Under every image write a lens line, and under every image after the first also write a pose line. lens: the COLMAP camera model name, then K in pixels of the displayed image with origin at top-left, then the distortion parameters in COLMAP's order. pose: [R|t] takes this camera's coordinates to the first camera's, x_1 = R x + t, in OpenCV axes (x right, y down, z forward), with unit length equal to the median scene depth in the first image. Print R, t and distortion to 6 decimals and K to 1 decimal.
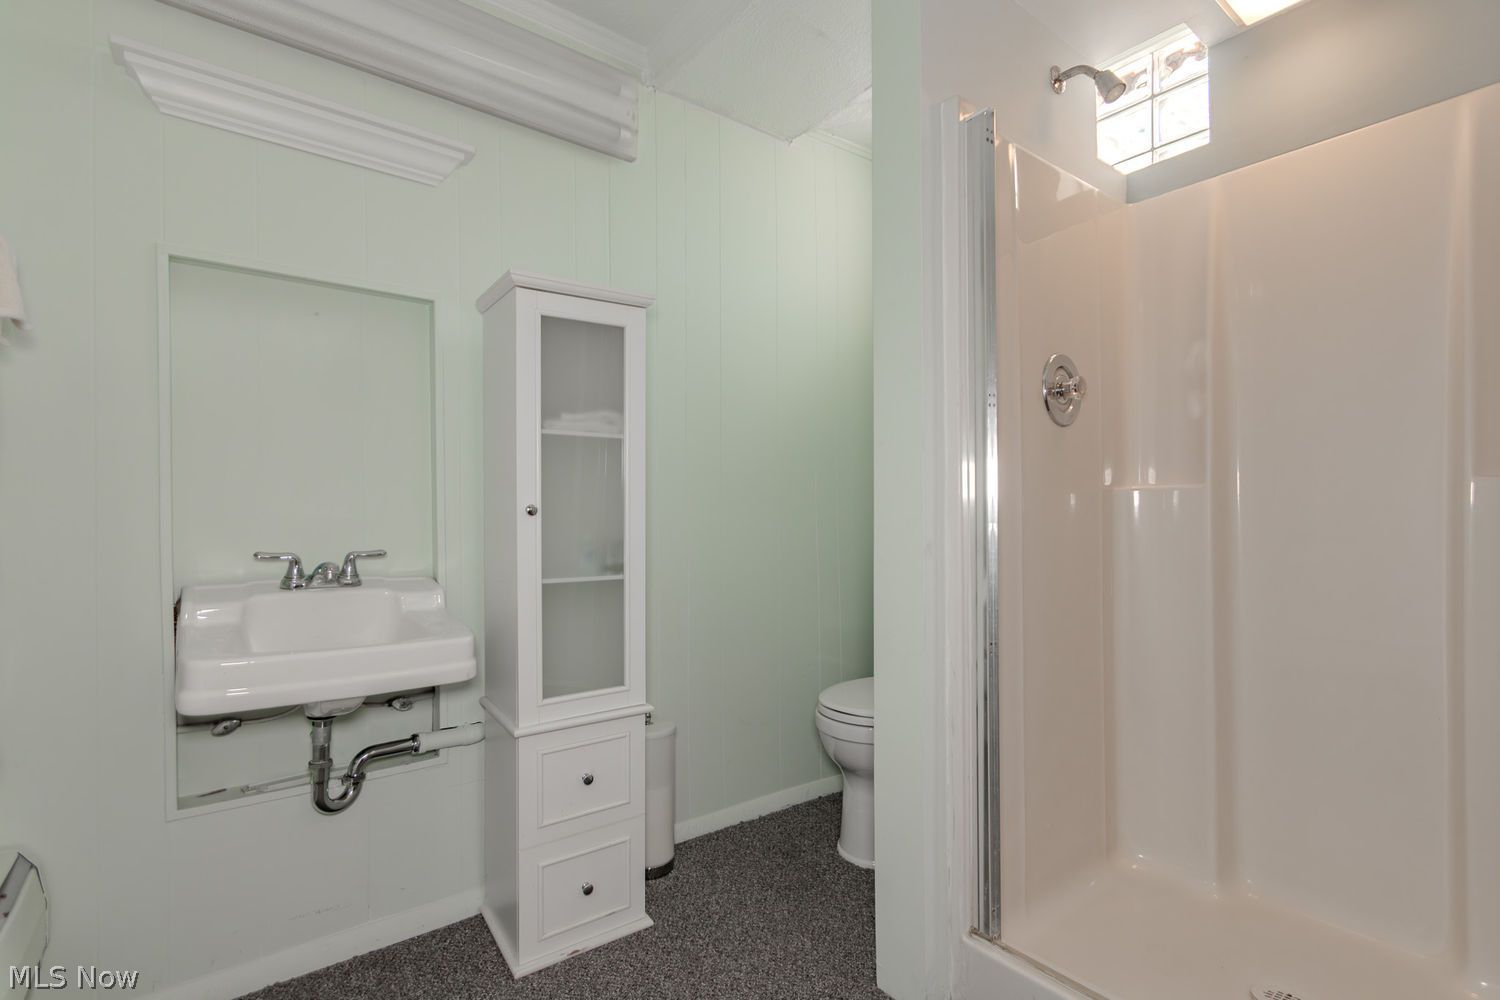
lens RADIAL K [[703.6, 0, 757.0], [0, 703.6, 520.8], [0, 0, 1]] dist [0.000404, -0.004860]
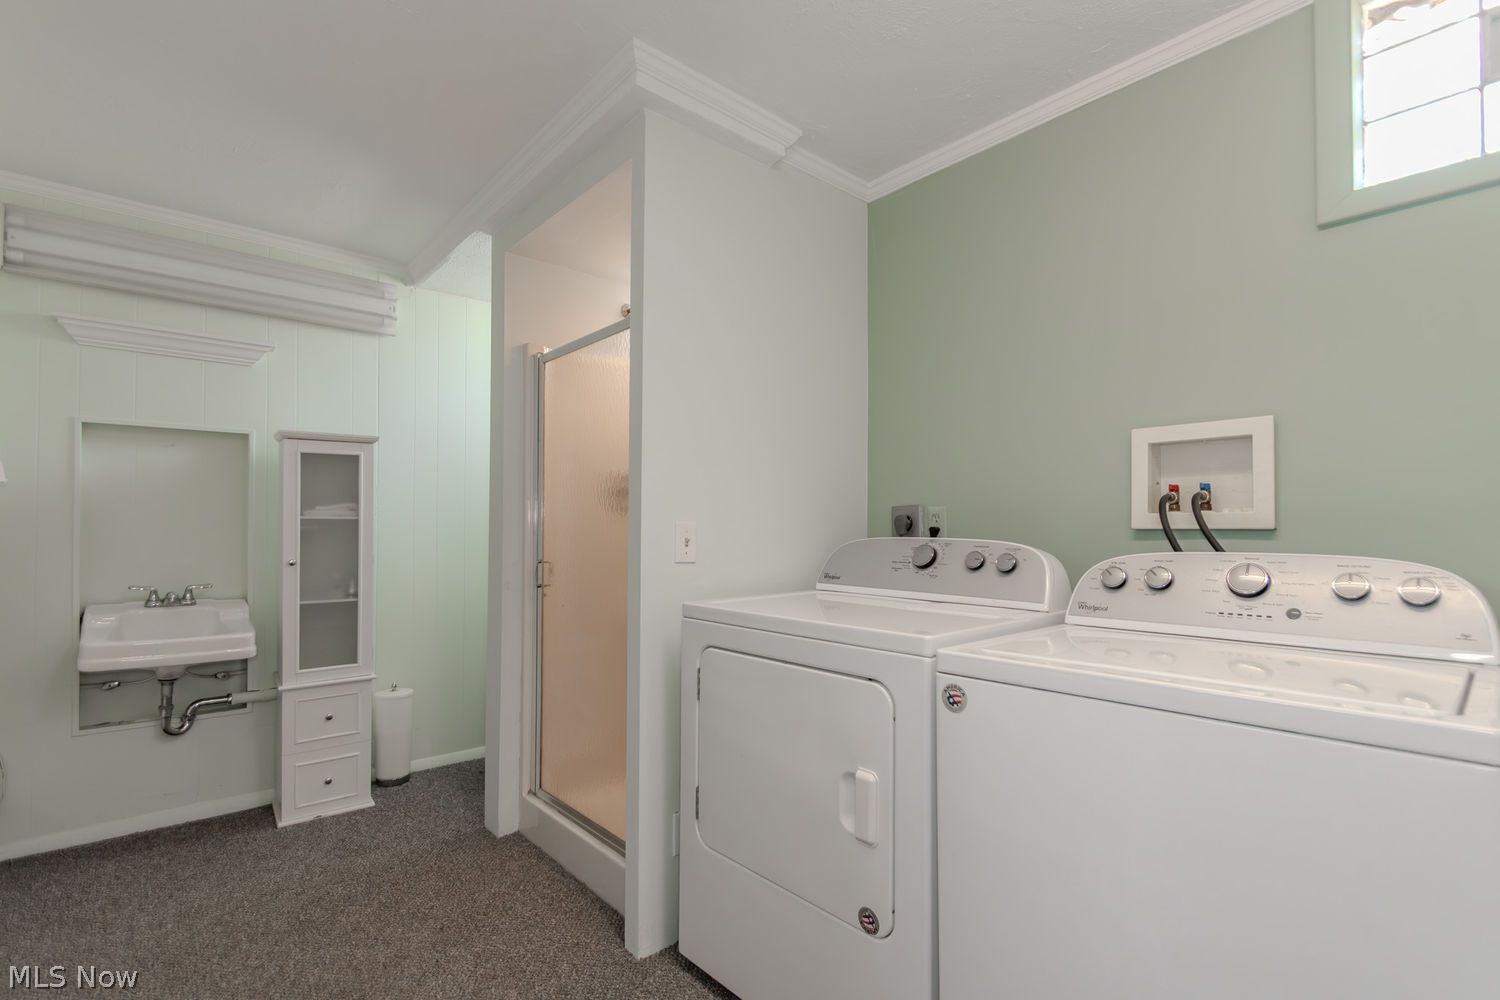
lens RADIAL K [[703.6, 0, 757.0], [0, 703.6, 520.8], [0, 0, 1]] dist [0.000404, -0.004860]
pose [[0.998420, 0.004994, 0.055972, 0.734467], [-0.003735, 0.999738, -0.022570, -0.082942], [-0.056071, 0.022326, 0.998177, -0.822697]]
